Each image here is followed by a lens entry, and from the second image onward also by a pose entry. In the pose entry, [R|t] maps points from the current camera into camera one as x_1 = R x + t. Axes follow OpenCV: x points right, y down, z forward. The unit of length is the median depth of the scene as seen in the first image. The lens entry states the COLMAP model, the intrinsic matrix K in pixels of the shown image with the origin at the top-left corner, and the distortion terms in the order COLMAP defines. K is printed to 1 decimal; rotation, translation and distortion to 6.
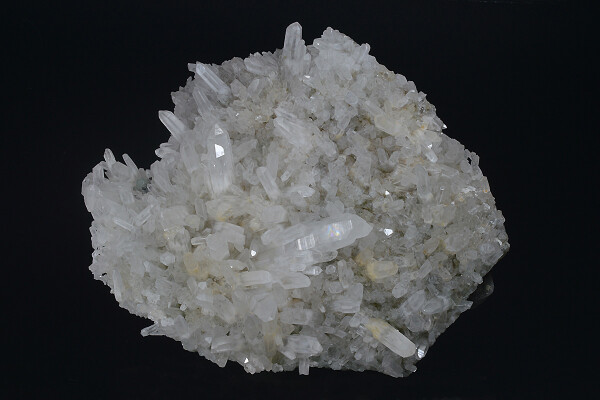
lens RADIAL K [[1491.8, 0, 300.0], [0, 1491.8, 200.0], [0, 0, 1]] dist [-0.011409, -0.252437]
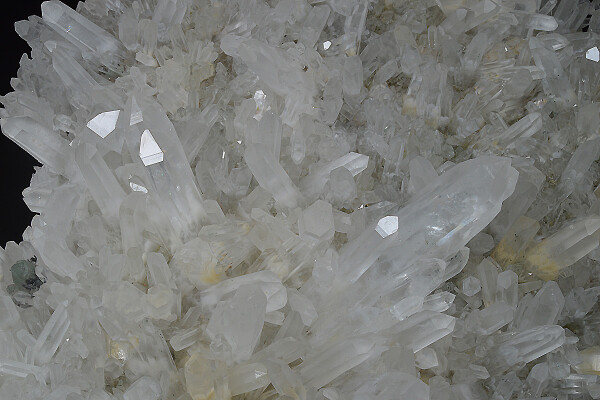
lens RADIAL K [[1491.8, 0, 300.0], [0, 1491.8, 200.0], [0, 0, 1]] dist [-0.011409, -0.252437]
pose [[0.902954, -0.340626, 0.262006, -0.142398], [0.373476, 0.923611, -0.086356, 0.040651], [-0.212577, 0.175828, 0.961195, 0.532798]]
